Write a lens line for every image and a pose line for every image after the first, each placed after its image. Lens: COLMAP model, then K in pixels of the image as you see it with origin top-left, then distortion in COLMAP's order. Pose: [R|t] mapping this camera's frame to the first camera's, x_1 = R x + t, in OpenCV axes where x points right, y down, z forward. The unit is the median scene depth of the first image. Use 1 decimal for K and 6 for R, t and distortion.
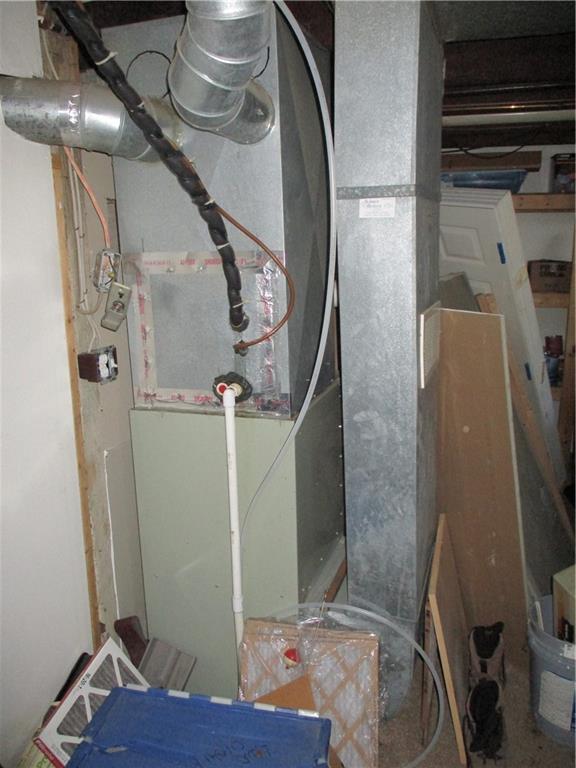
lens RADIAL K [[638.7, 0, 289.6], [0, 638.7, 381.7], [0, 0, 1]] dist [-0.009286, 0.005928]
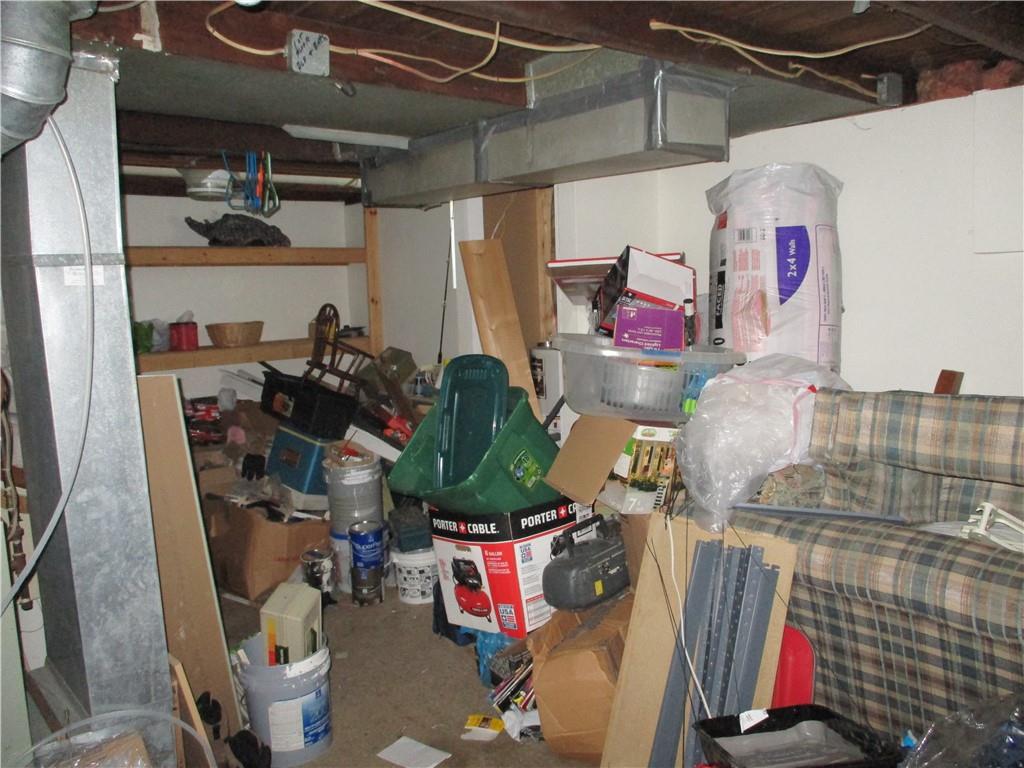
lens RADIAL K [[851.6, 0, 510.7], [0, 851.6, 385.9], [0, 0, 1]] dist [-0.009286, 0.005928]
pose [[0.506486, -0.104509, 0.855891, -0.605465], [0.219278, 0.975604, -0.010635, 0.047409], [-0.833900, 0.193065, 0.517047, -0.177188]]
